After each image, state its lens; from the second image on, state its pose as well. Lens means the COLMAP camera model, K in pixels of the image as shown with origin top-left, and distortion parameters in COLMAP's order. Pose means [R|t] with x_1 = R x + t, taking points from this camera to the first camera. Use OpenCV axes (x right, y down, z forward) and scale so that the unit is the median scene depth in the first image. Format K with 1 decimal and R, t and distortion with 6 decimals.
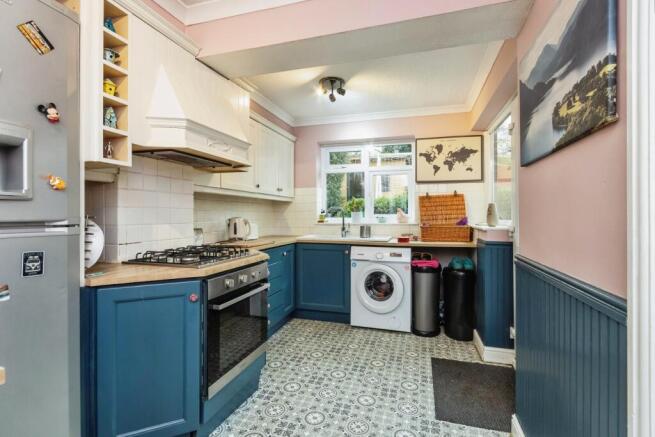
lens RADIAL K [[309.7, 0, 326.2], [0, 309.7, 213.7], [0, 0, 1]] dist [0.010137, 0.000345]
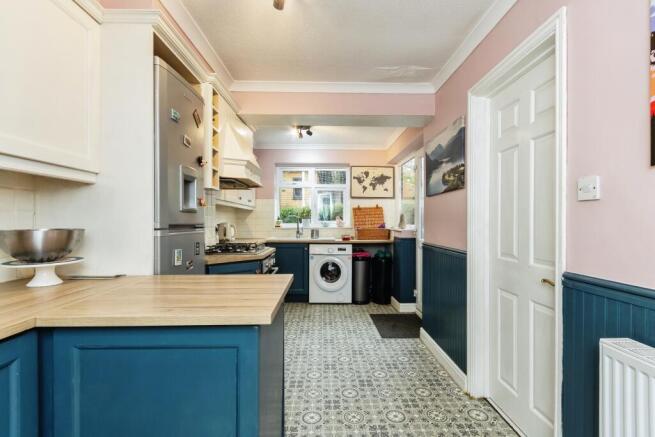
lens RADIAL K [[309.7, 0, 329.4], [0, 309.7, 221.7], [0, 0, 1]] dist [0.010137, 0.000345]
pose [[0.946688, 0.000110, 0.322151, -0.282114], [-0.001913, 0.999984, 0.005281, -0.001182], [-0.322146, -0.005615, 0.946674, -0.316744]]
